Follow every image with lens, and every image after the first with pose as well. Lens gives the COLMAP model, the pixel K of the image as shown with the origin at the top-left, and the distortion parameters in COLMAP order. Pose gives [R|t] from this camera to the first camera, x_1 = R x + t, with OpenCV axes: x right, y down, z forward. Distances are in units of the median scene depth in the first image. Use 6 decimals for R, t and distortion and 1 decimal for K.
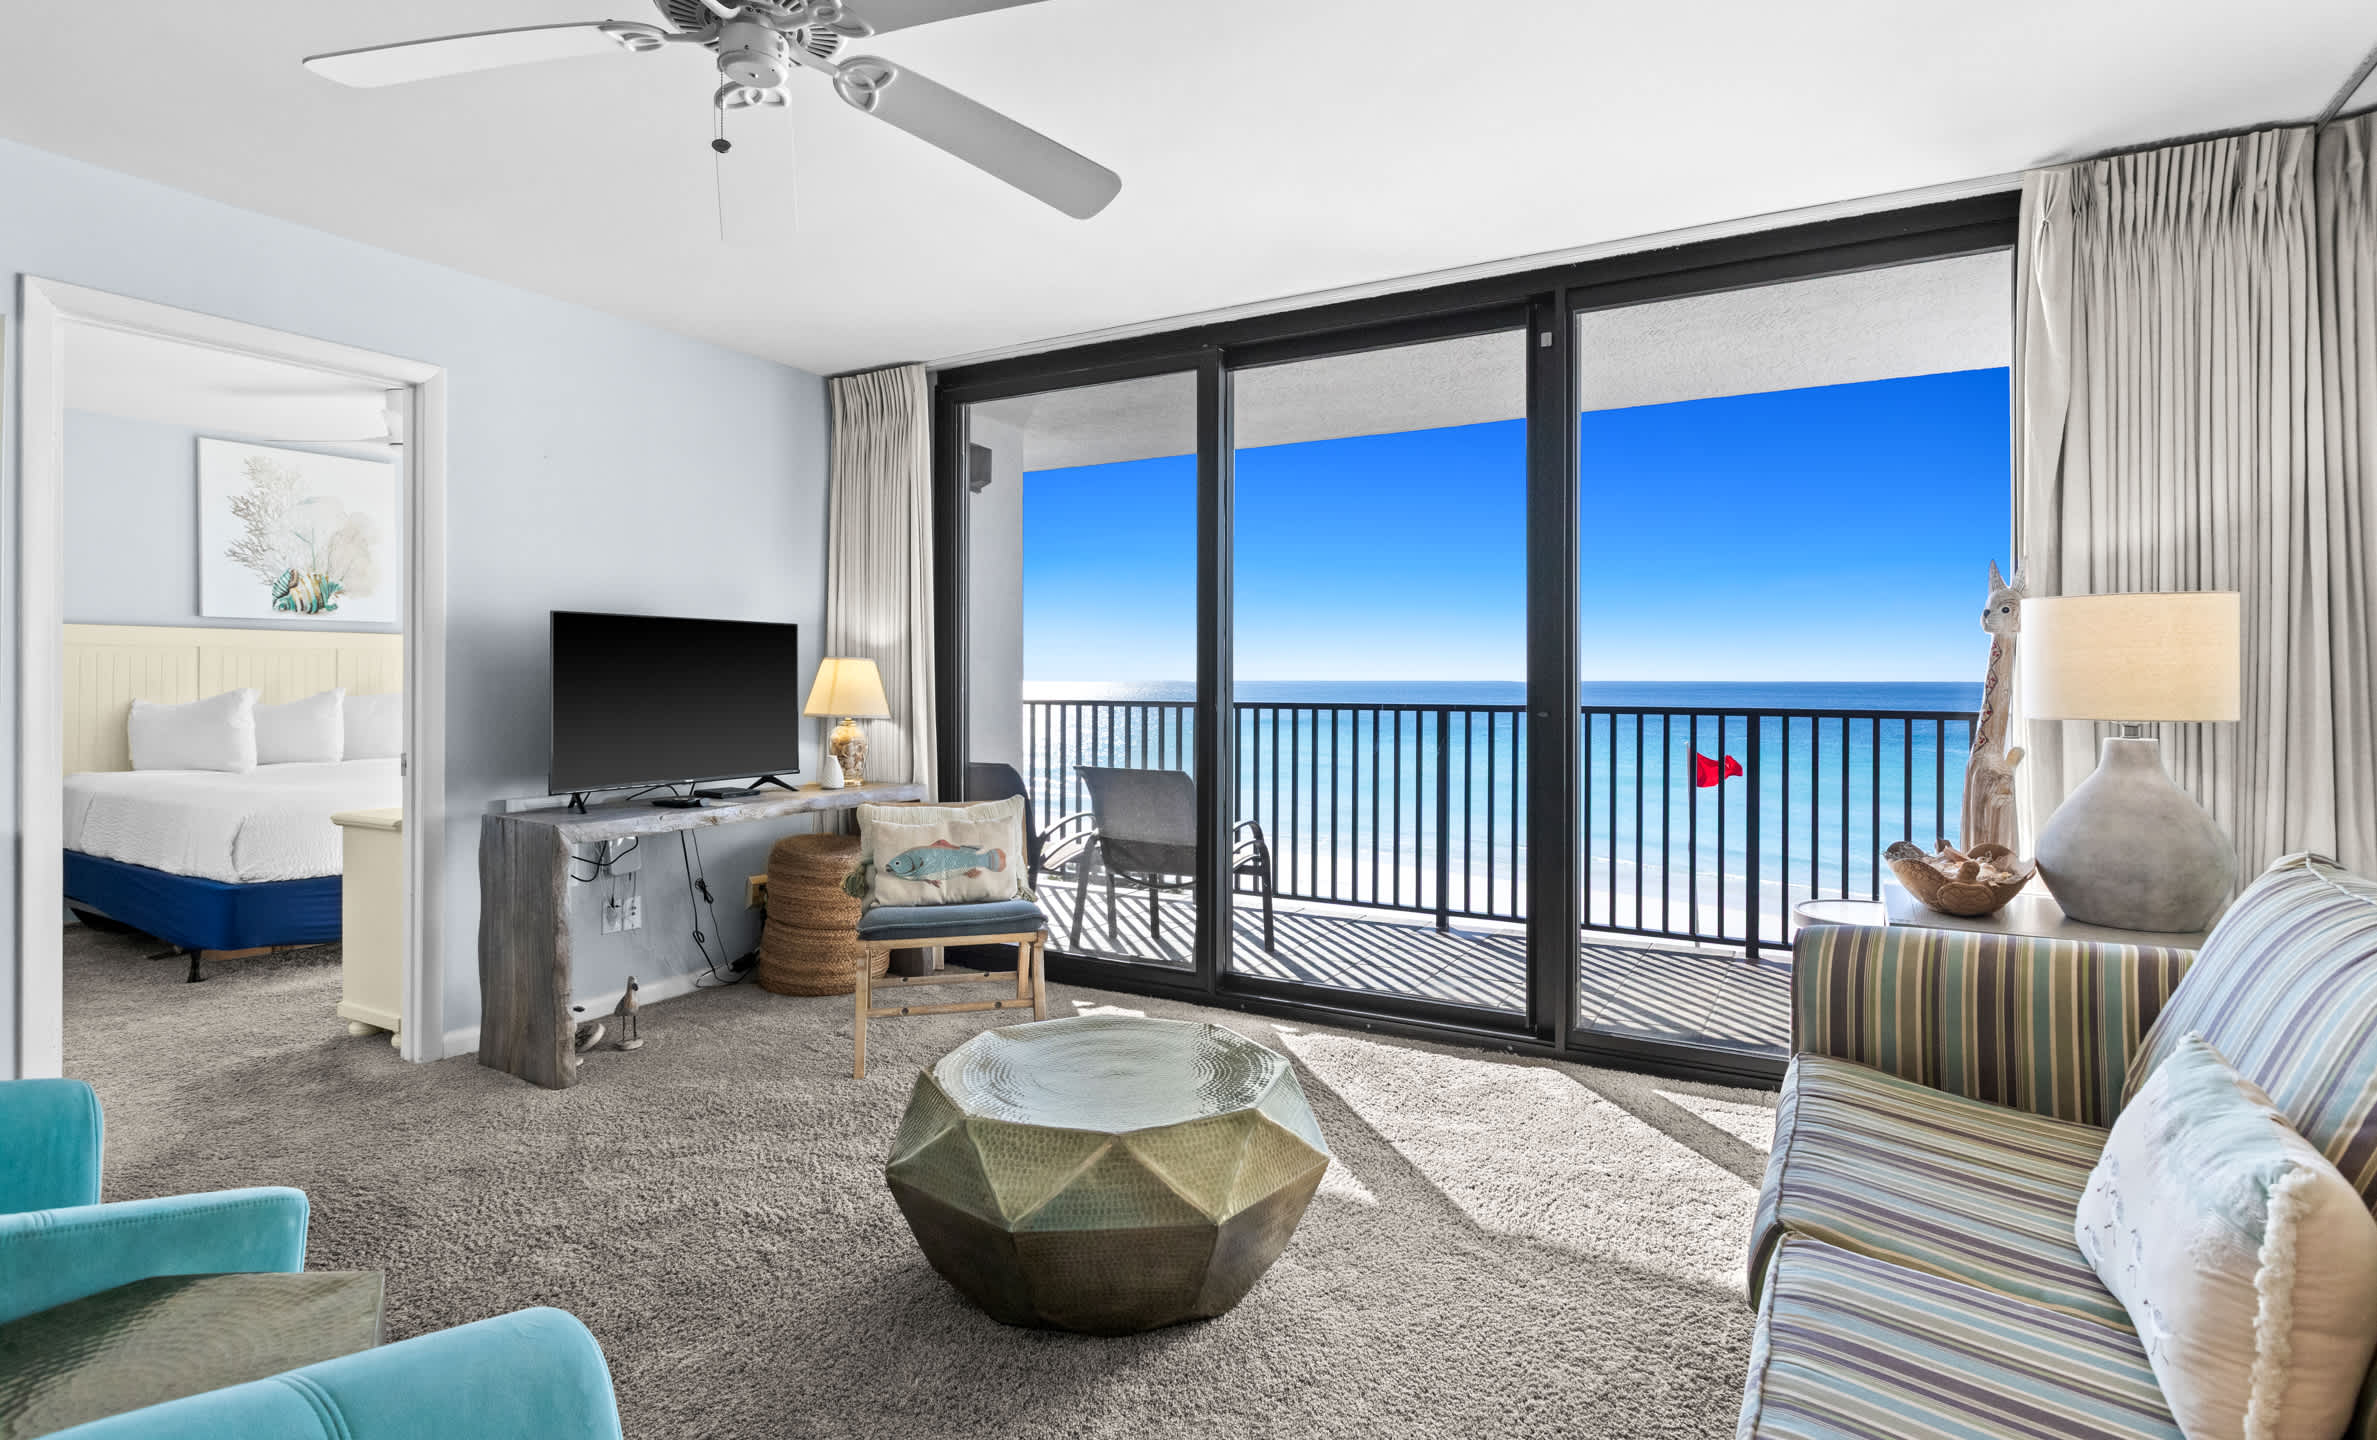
lens RADIAL K [[1250.5, 0, 1187.5], [0, 1250.5, 682.3], [0, 0, 1]] dist [0.003874, -0.008239]
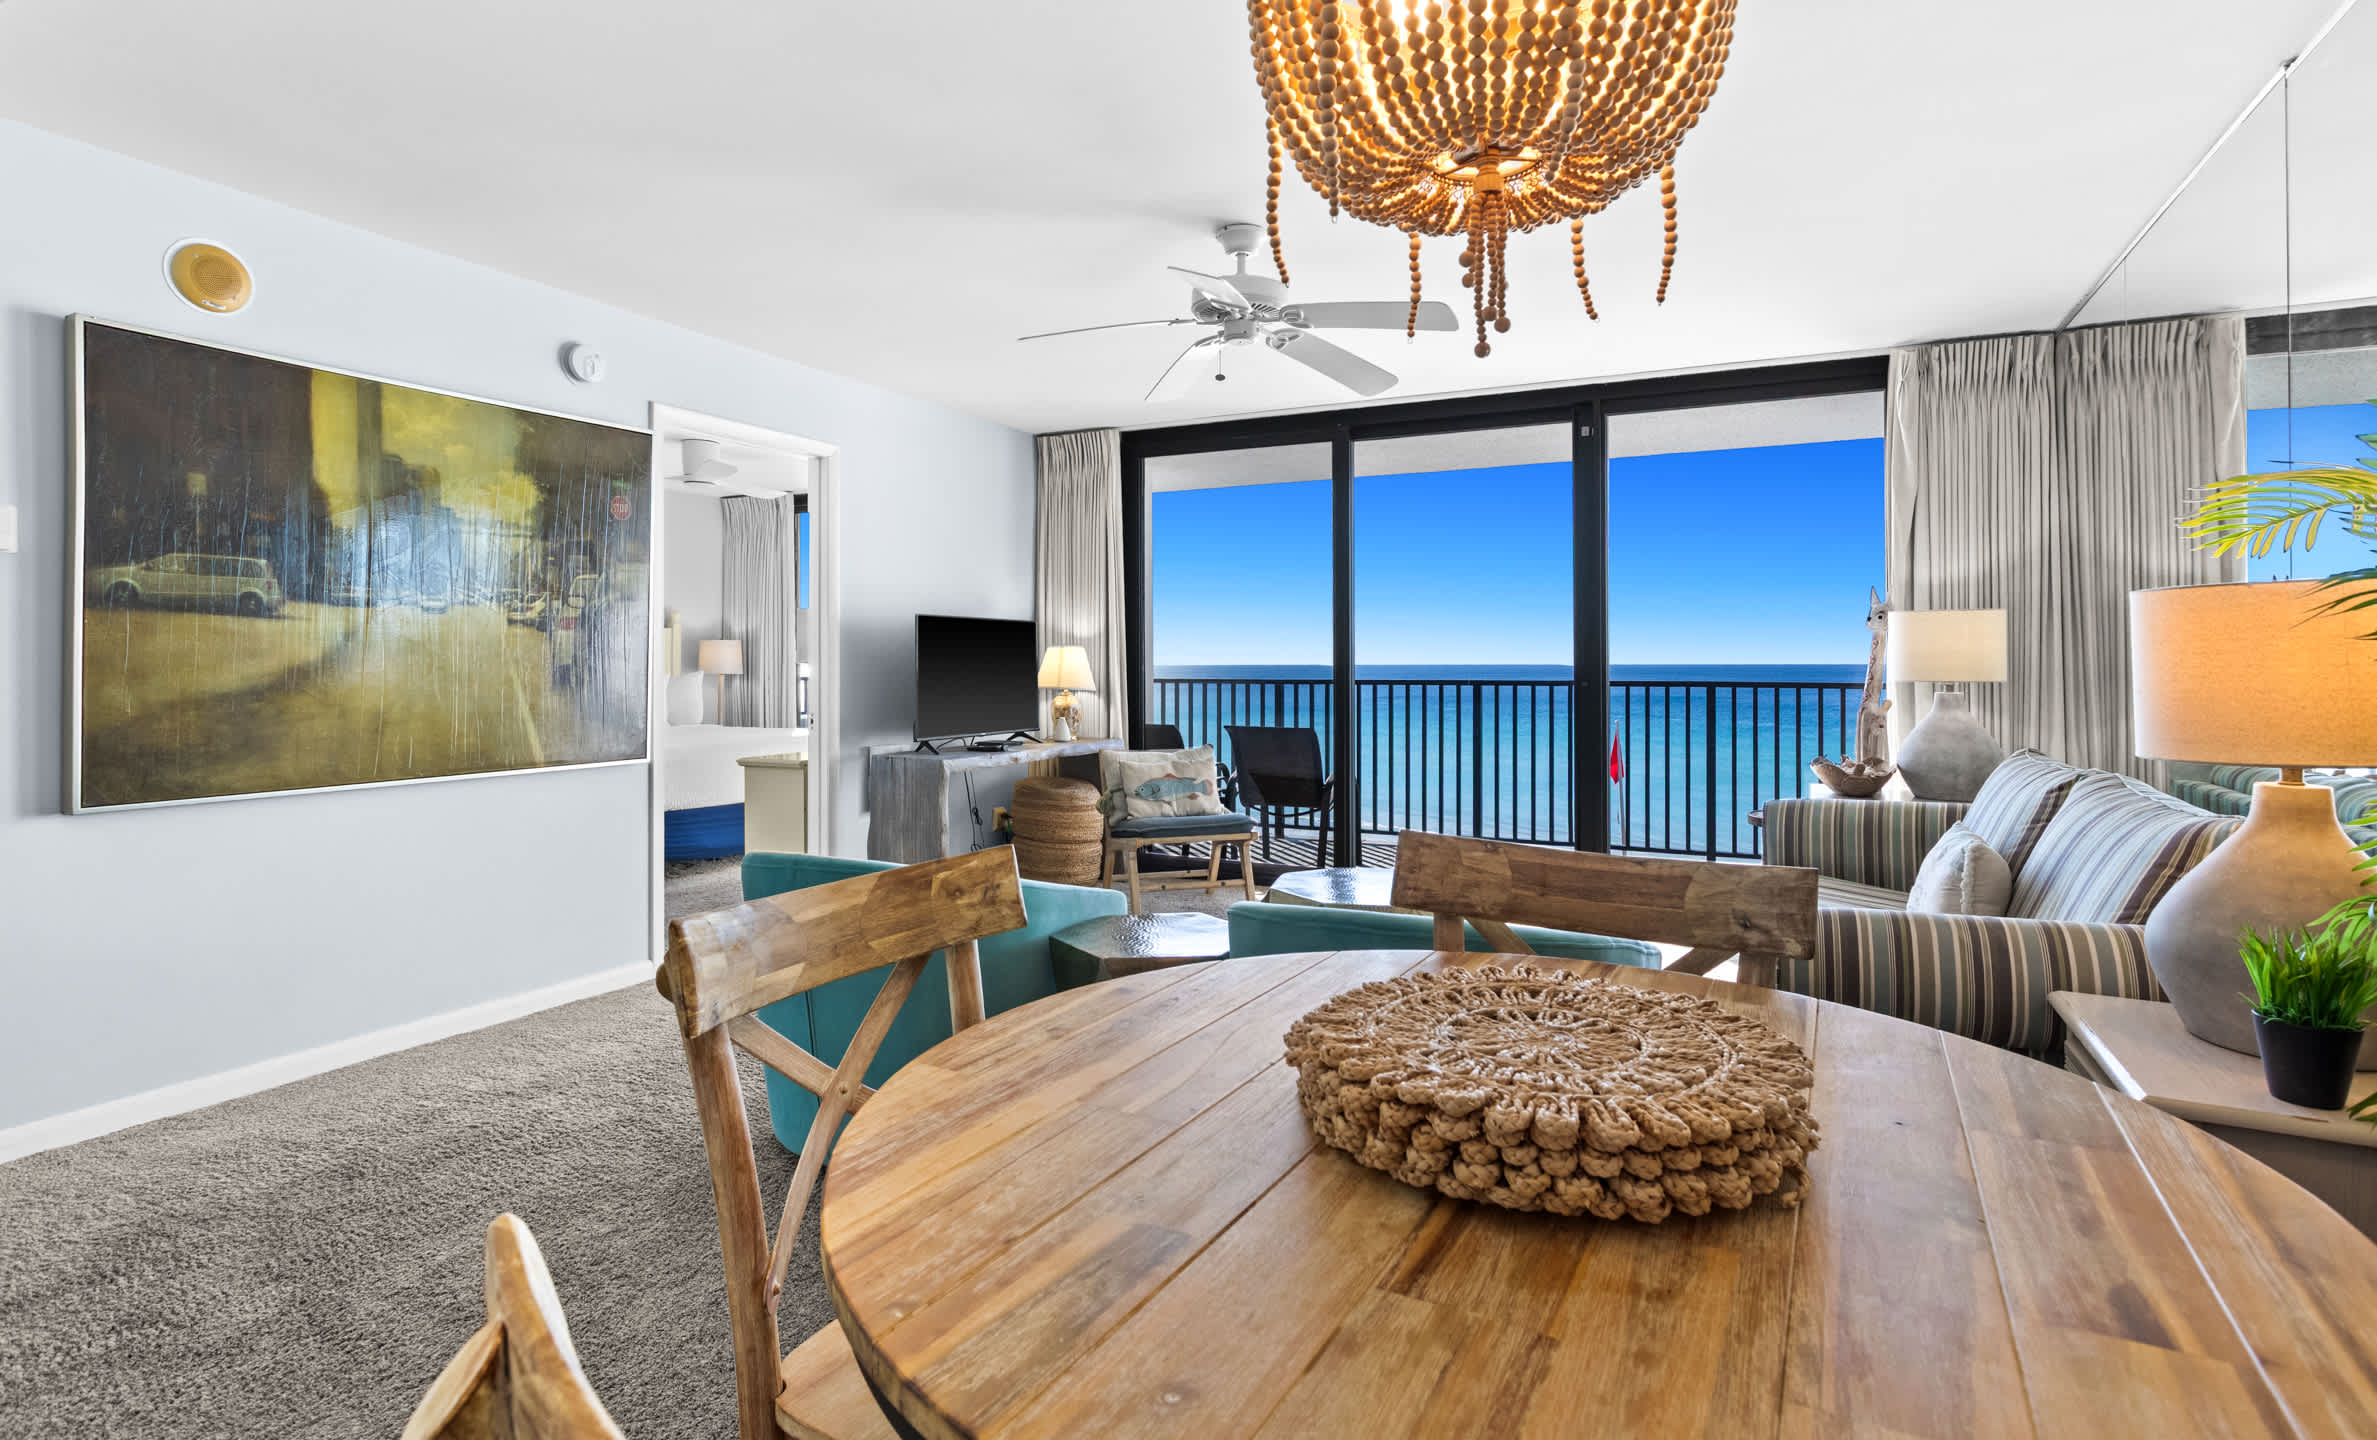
lens RADIAL K [[1257.4, 0, 1190.0], [0, 1257.4, 659.5], [0, 0, 1]] dist [-0.003961, -0.000406]
pose [[0.998022, -0.002609, 0.062818, -0.280440], [0.002986, 0.999978, -0.005904, 0.004623], [-0.062801, 0.006080, 0.998008, -0.464763]]
